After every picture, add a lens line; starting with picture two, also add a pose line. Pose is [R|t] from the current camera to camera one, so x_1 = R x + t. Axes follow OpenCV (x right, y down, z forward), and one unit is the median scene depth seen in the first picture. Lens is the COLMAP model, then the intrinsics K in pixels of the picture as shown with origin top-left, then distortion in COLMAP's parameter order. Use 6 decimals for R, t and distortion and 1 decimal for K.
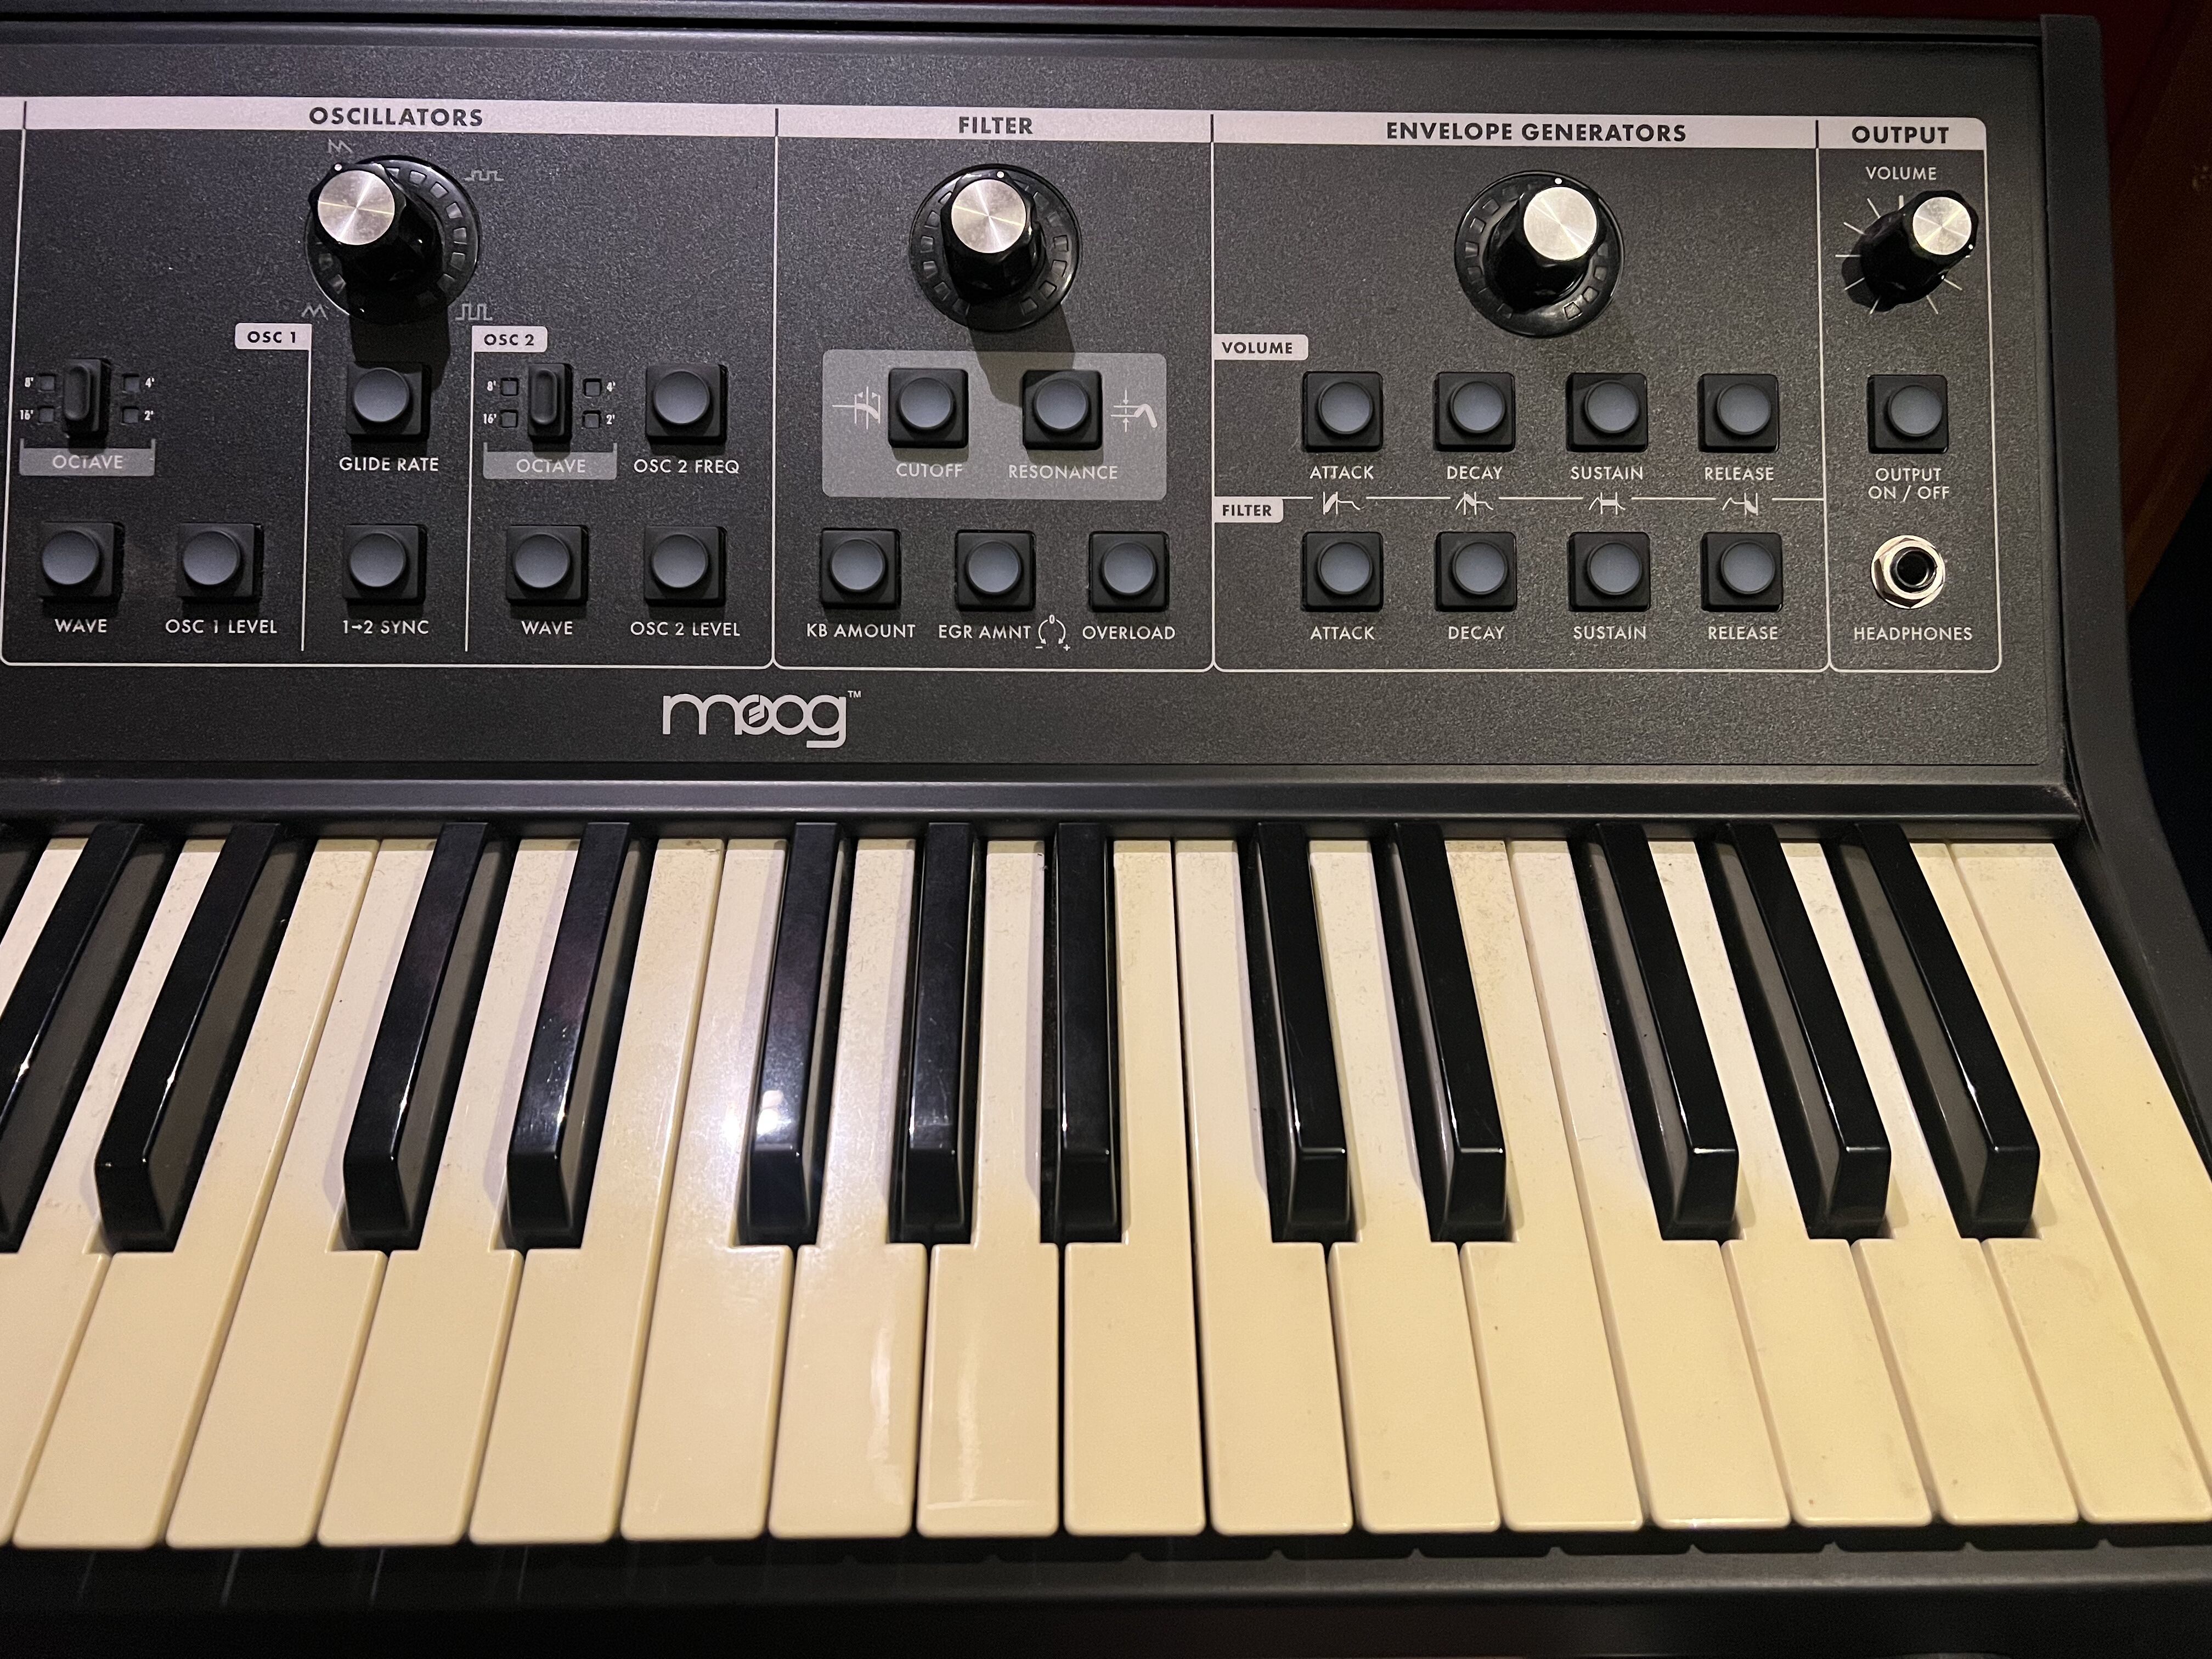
lens RADIAL K [[1711.0, 0, 1128.3], [0, 1711.0, 840.0], [0, 0, 1]] dist [0.047918, -0.056114]
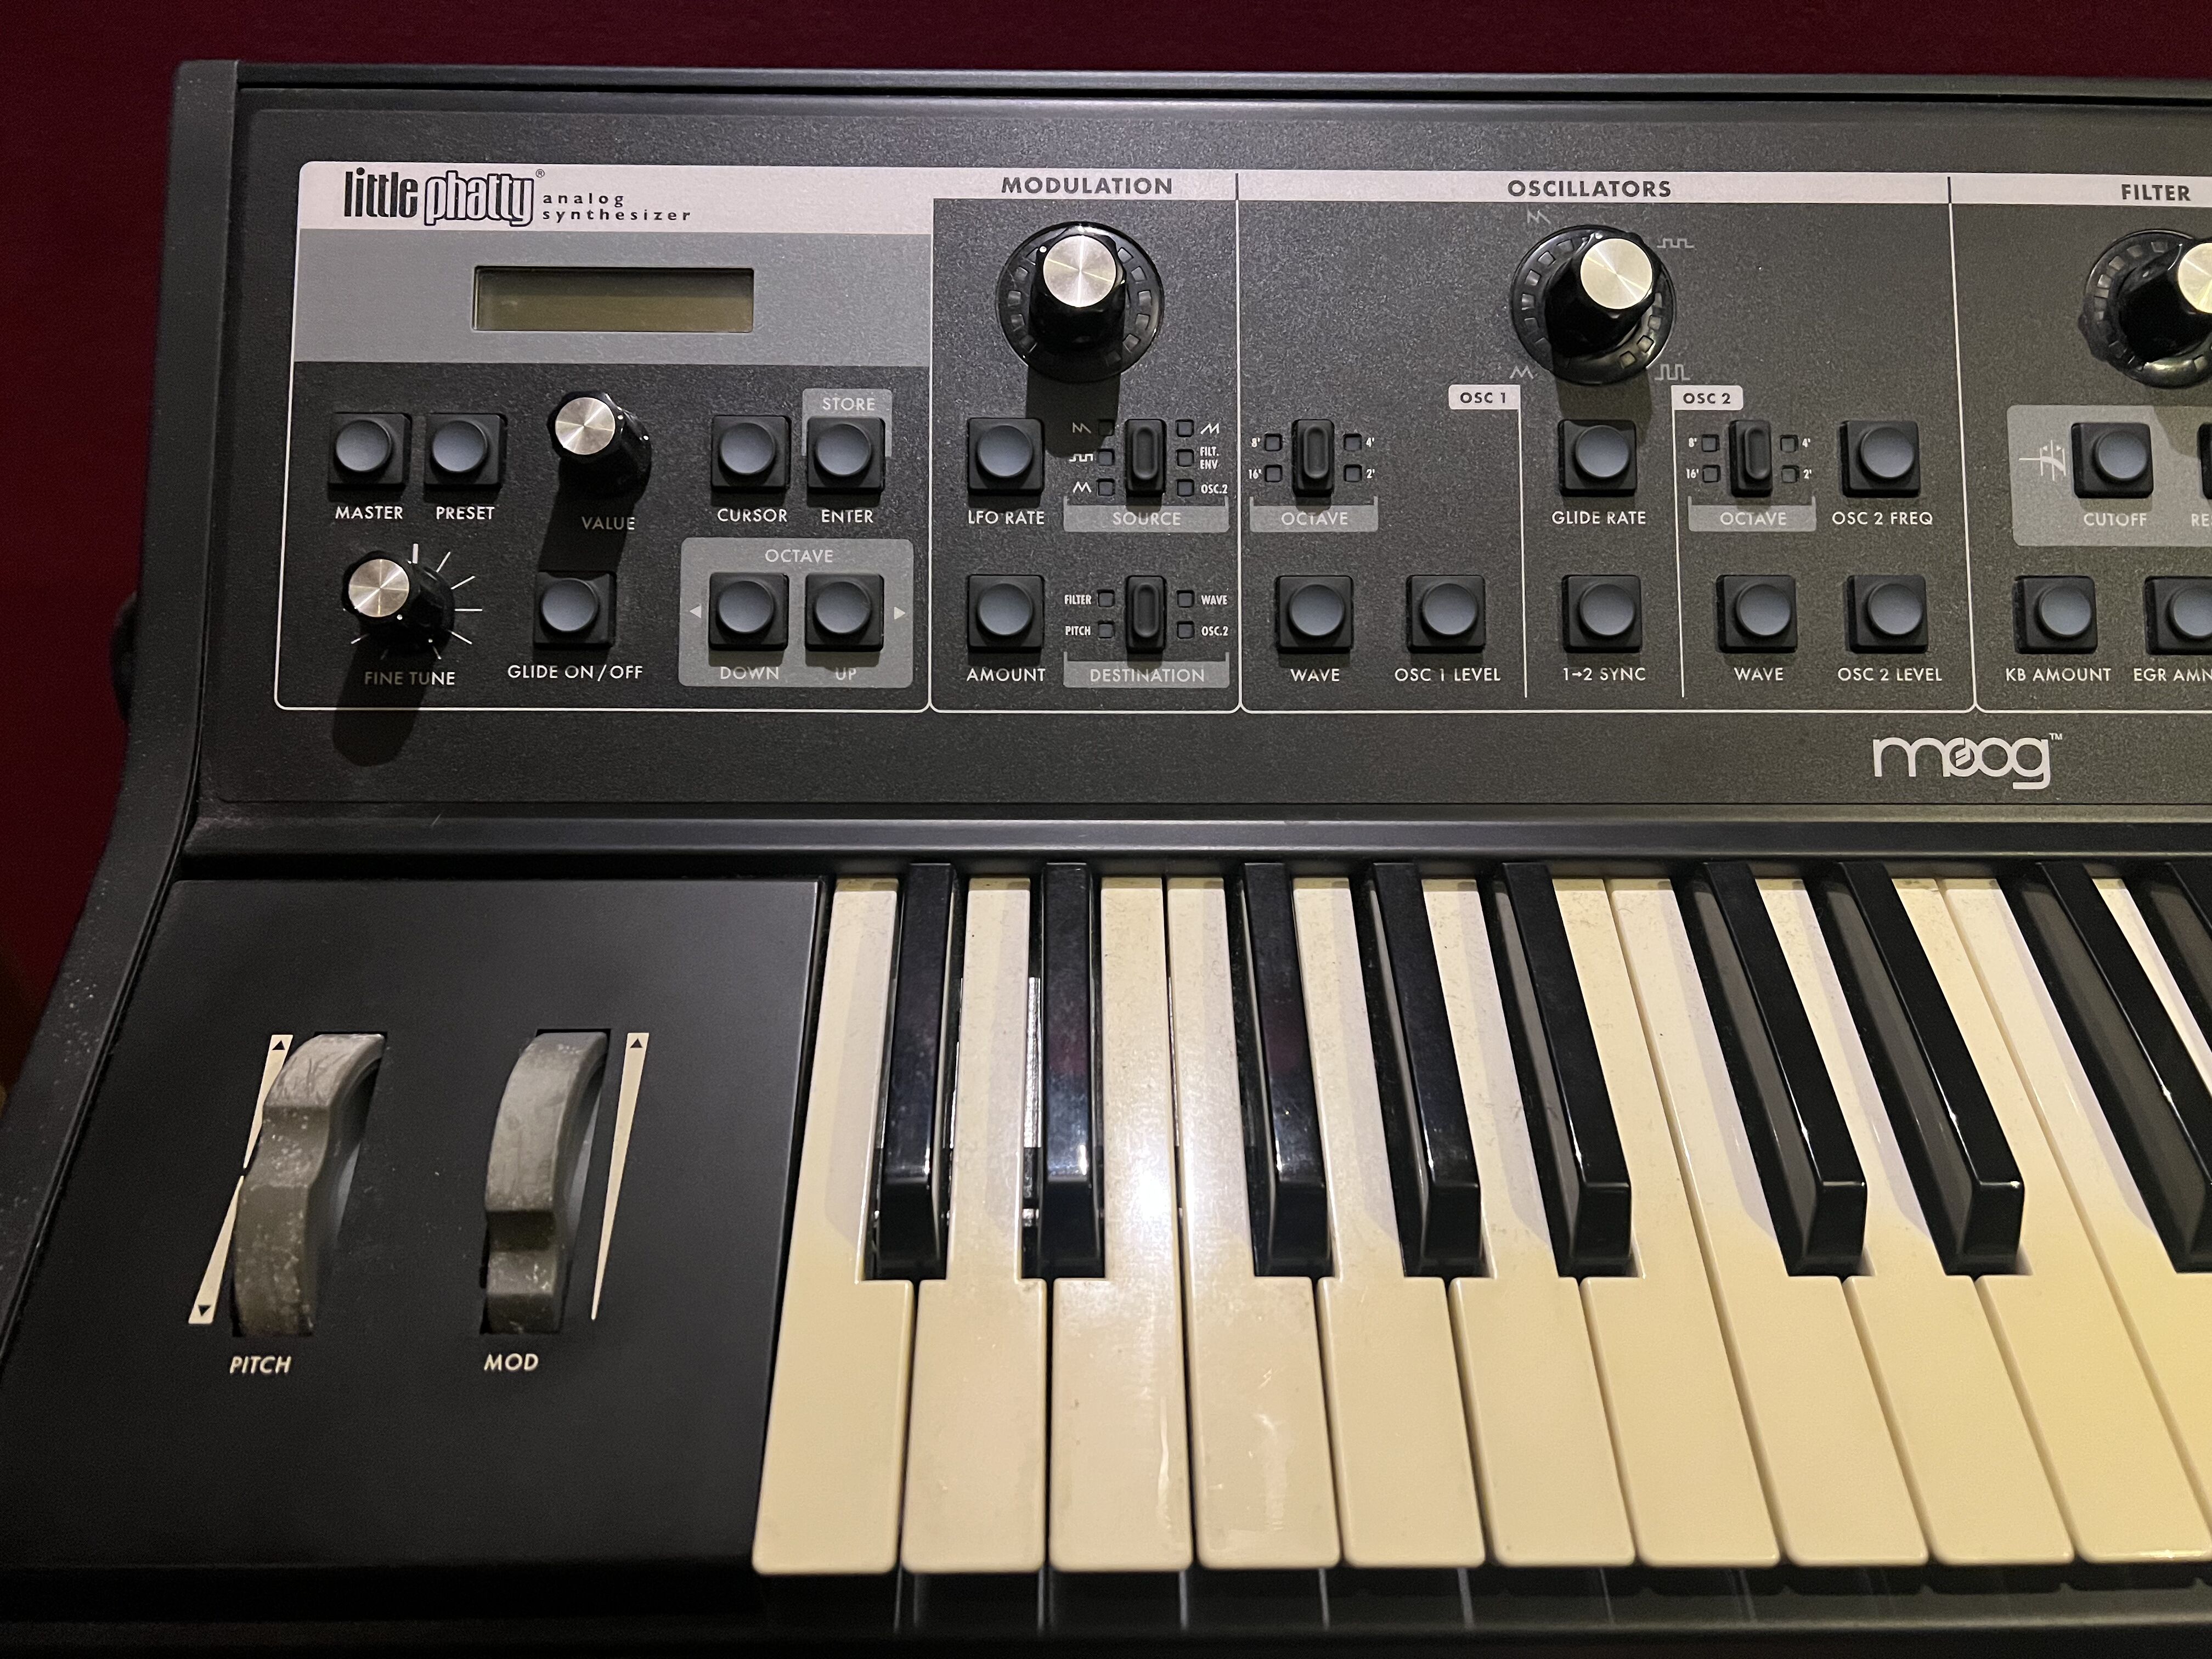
lens RADIAL K [[1678.1, 0, 1117.2], [0, 1678.1, 823.0], [0, 0, 1]] dist [0.068693, -0.092860]
pose [[0.999974, -0.000732, -0.007111, -0.705846], [0.000501, 0.999474, -0.032421, -0.000963], [0.007131, 0.032417, 0.999449, -0.017324]]
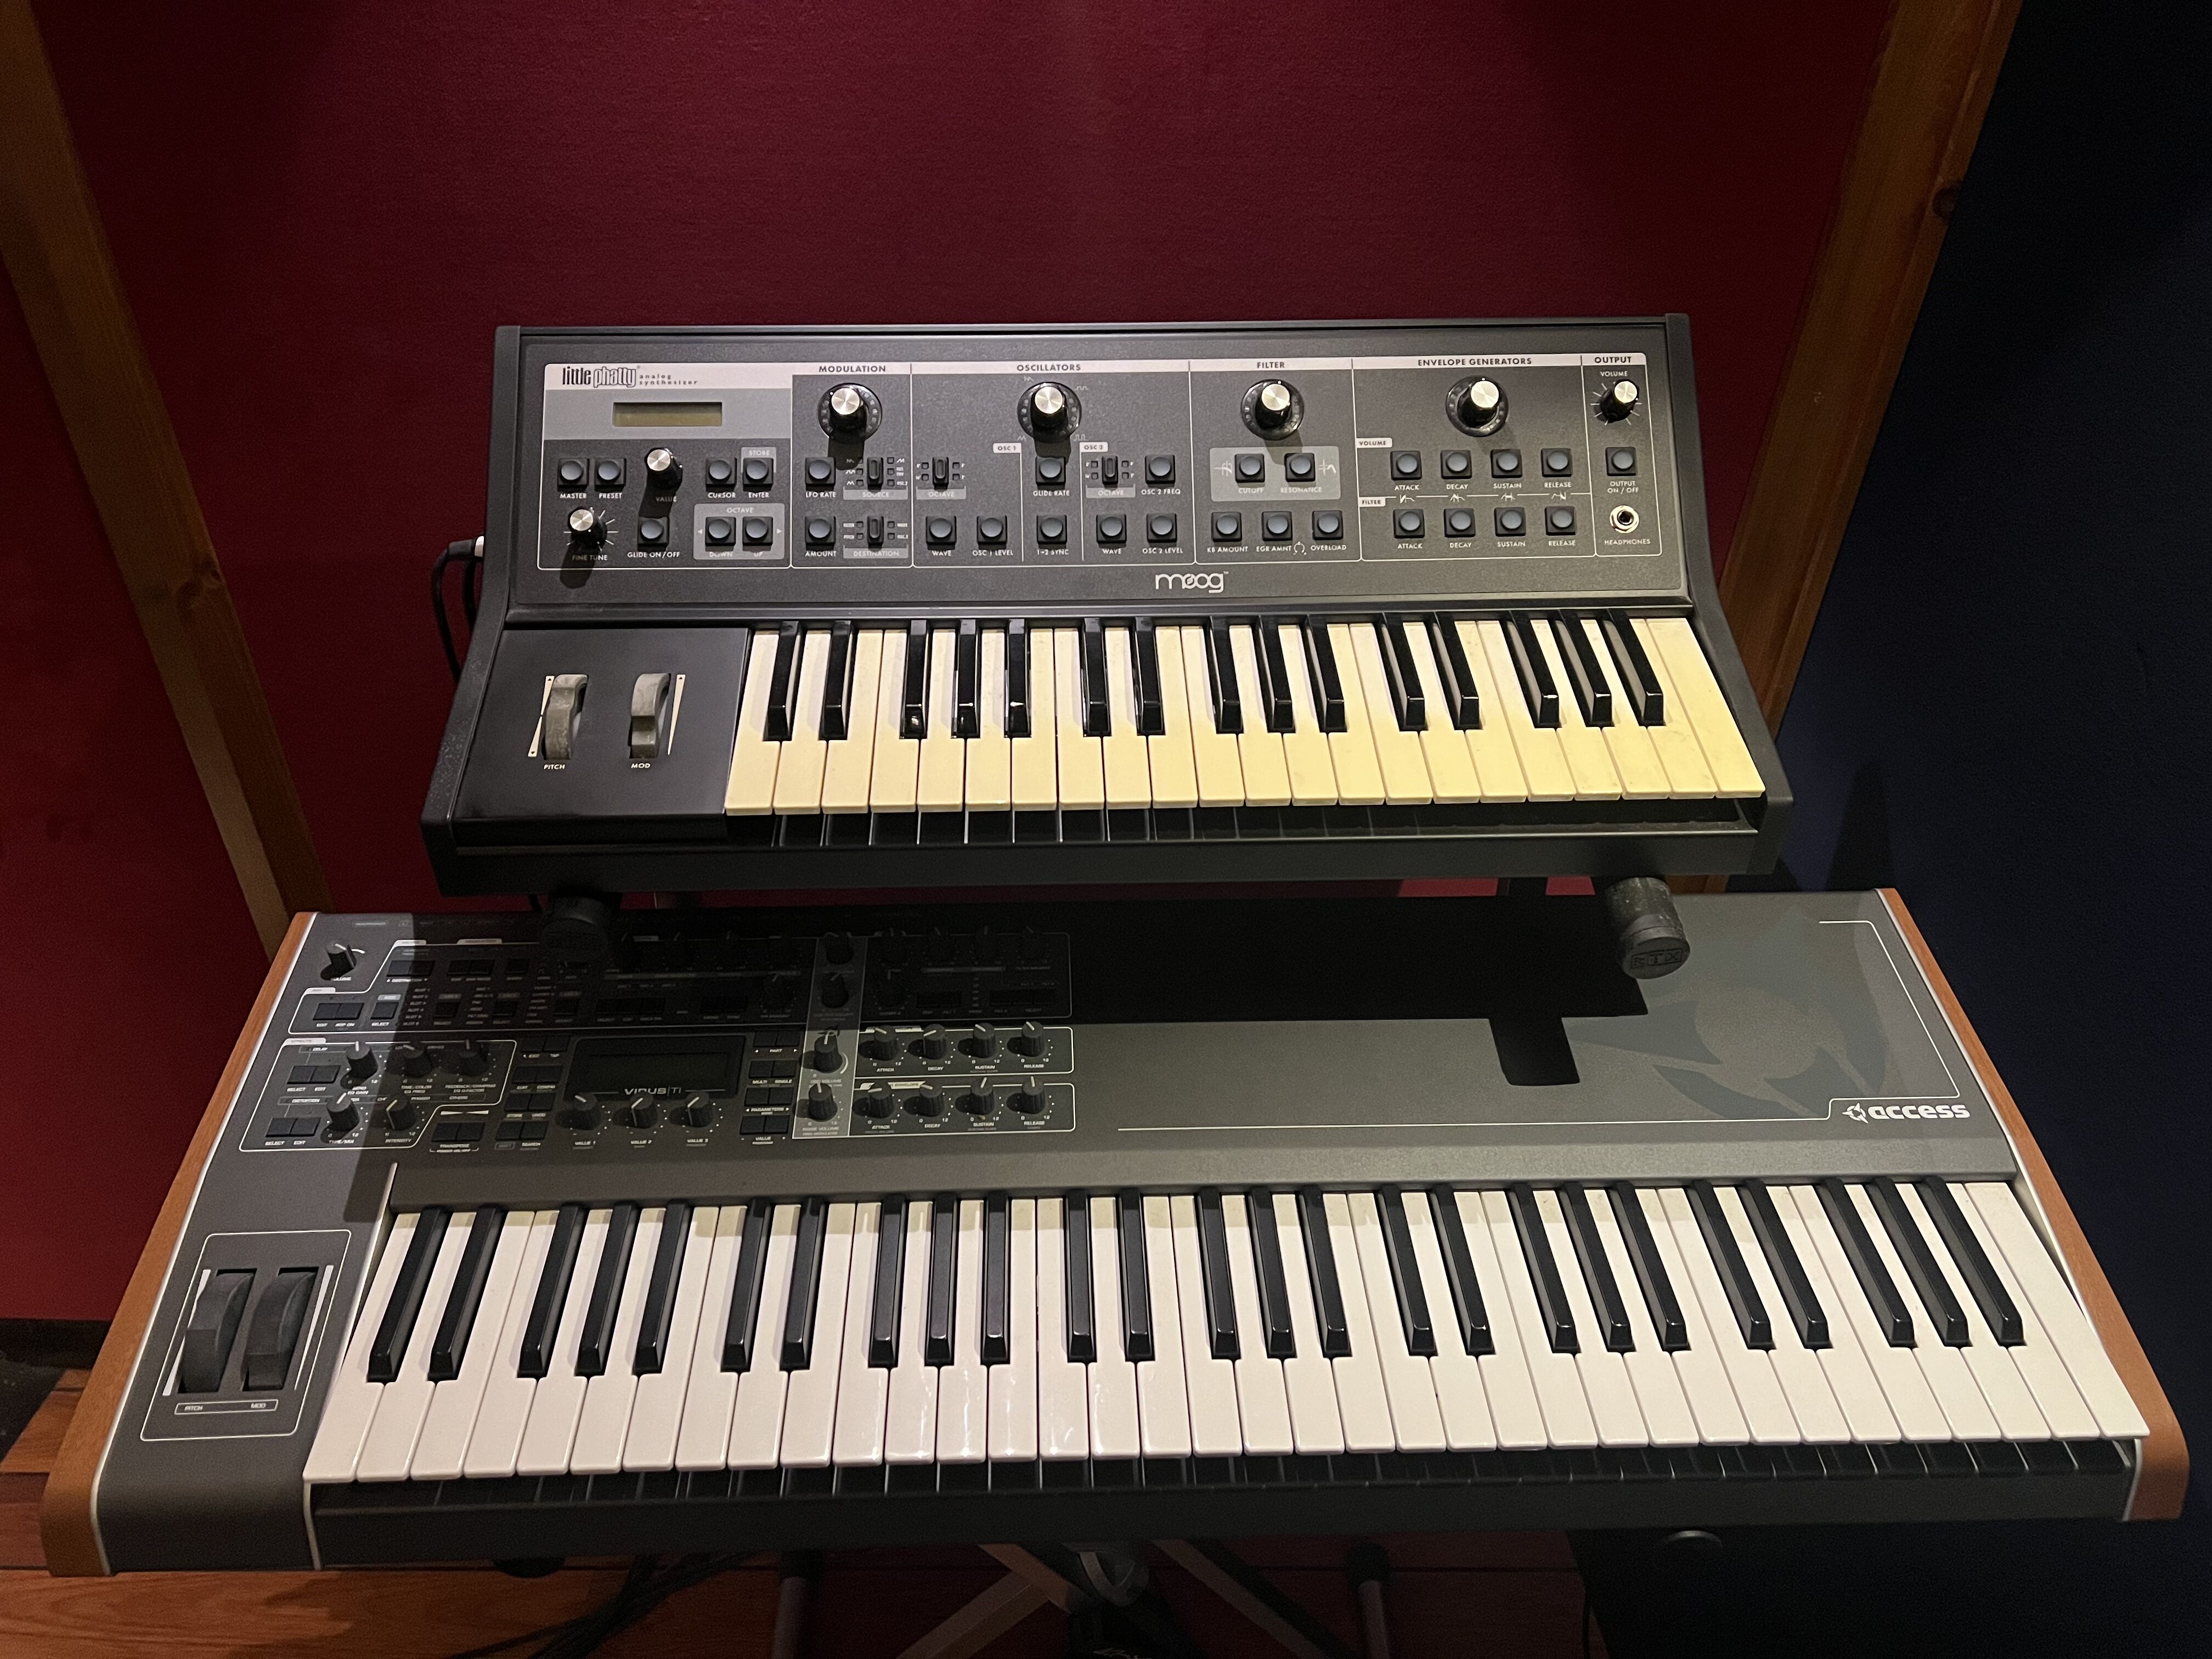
lens RADIAL K [[1654.0, 0, 1084.4], [0, 1654.0, 826.5], [0, 0, 1]] dist [0.150987, -0.317078]
pose [[0.999800, -0.019447, -0.004673, -0.371461], [0.018771, 0.993035, -0.116311, 0.596947], [0.006902, 0.116200, 0.993202, -1.507092]]
